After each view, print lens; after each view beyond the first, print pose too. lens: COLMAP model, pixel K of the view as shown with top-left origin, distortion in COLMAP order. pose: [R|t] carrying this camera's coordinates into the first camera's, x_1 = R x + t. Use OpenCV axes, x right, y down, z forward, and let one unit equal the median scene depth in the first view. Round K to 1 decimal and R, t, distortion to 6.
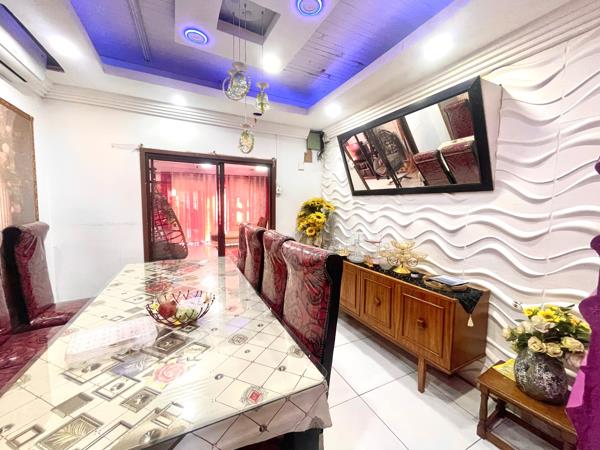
lens RADIAL K [[241.5, 0, 301.5], [0, 241.5, 222.6], [0, 0, 1]] dist [0.000721, 0.000160]
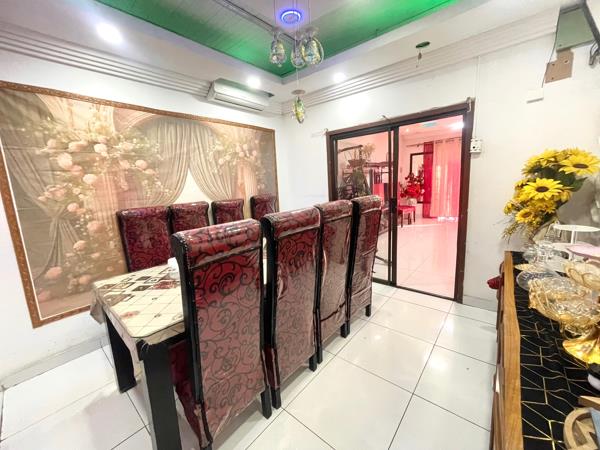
lens RADIAL K [[241.5, 0, 301.5], [0, 241.5, 222.6], [0, 0, 1]] dist [0.000721, 0.000160]
pose [[0.389757, 0.117760, -0.913358, 0.348033], [-0.011158, 0.992322, 0.123179, -0.009609], [0.920850, -0.037819, 0.388078, 0.328643]]
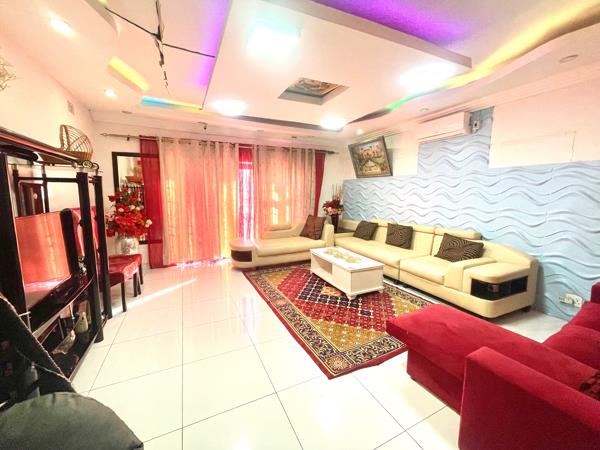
lens RADIAL K [[241.5, 0, 301.5], [0, 241.5, 222.6], [0, 0, 1]] dist [0.000721, 0.000160]
pose [[0.999921, -0.009723, -0.007965, -0.472090], [0.010004, 0.999299, 0.036071, -0.070795], [0.007609, -0.036148, 0.999317, 0.994660]]
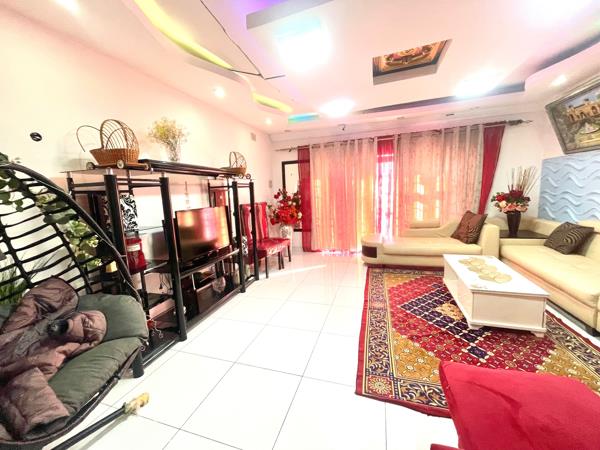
lens RADIAL K [[241.5, 0, 301.5], [0, 241.5, 222.6], [0, 0, 1]] dist [0.000721, 0.000160]
pose [[0.715051, 0.043537, -0.697715, -0.175941], [-0.002739, 0.998226, 0.059482, -0.076694], [0.699067, -0.040622, 0.713901, 1.106740]]
